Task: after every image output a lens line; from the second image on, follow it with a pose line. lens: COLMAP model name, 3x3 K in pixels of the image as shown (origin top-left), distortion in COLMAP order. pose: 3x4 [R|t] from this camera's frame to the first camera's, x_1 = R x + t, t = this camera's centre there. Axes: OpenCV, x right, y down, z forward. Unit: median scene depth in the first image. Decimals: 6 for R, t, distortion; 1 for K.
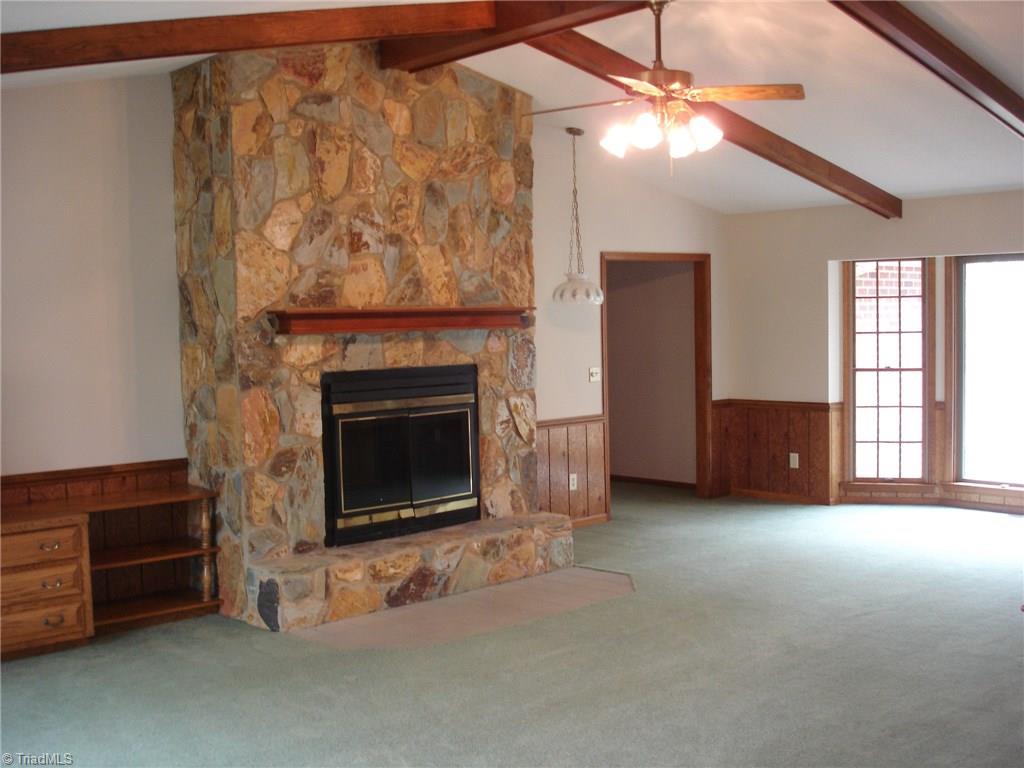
lens RADIAL K [[1159.9, 0, 515.7], [0, 1159.9, 386.9], [0, 0, 1]] dist [-0.016953, -0.204011]
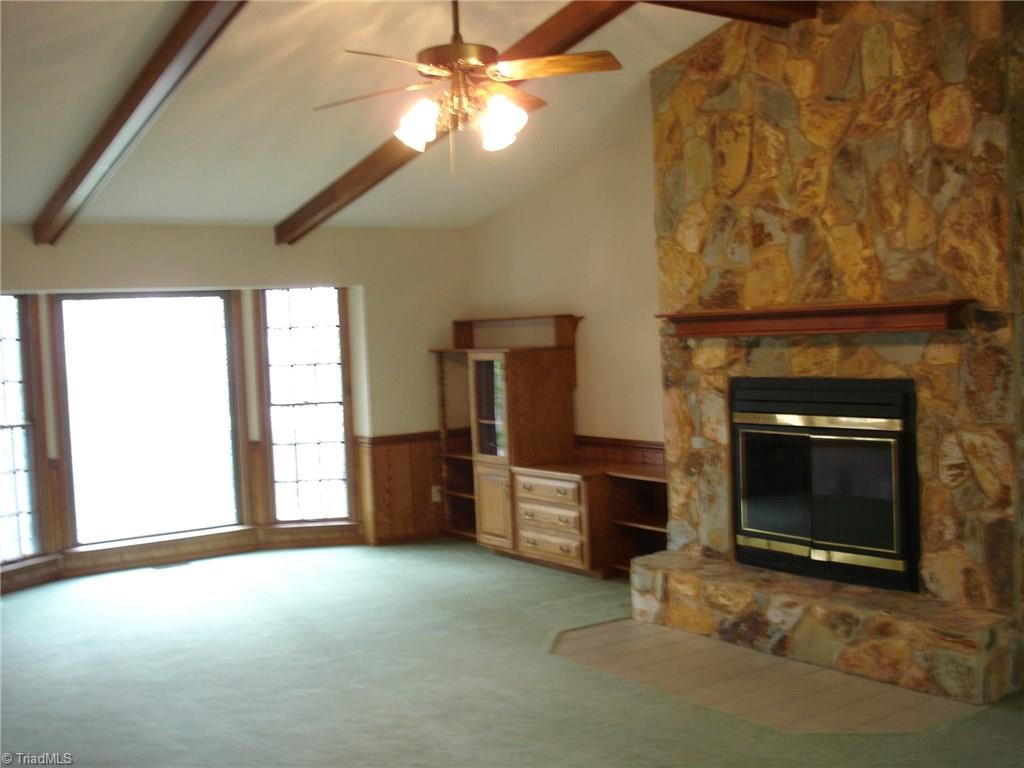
lens RADIAL K [[1159.9, 0, 515.7], [0, 1159.9, 386.9], [0, 0, 1]] dist [-0.016953, -0.204011]
pose [[-0.115323, 0.074581, -0.990524, 0.755318], [-0.014696, 0.996940, 0.076775, -0.071191], [0.993219, 0.023411, -0.113874, 0.889863]]
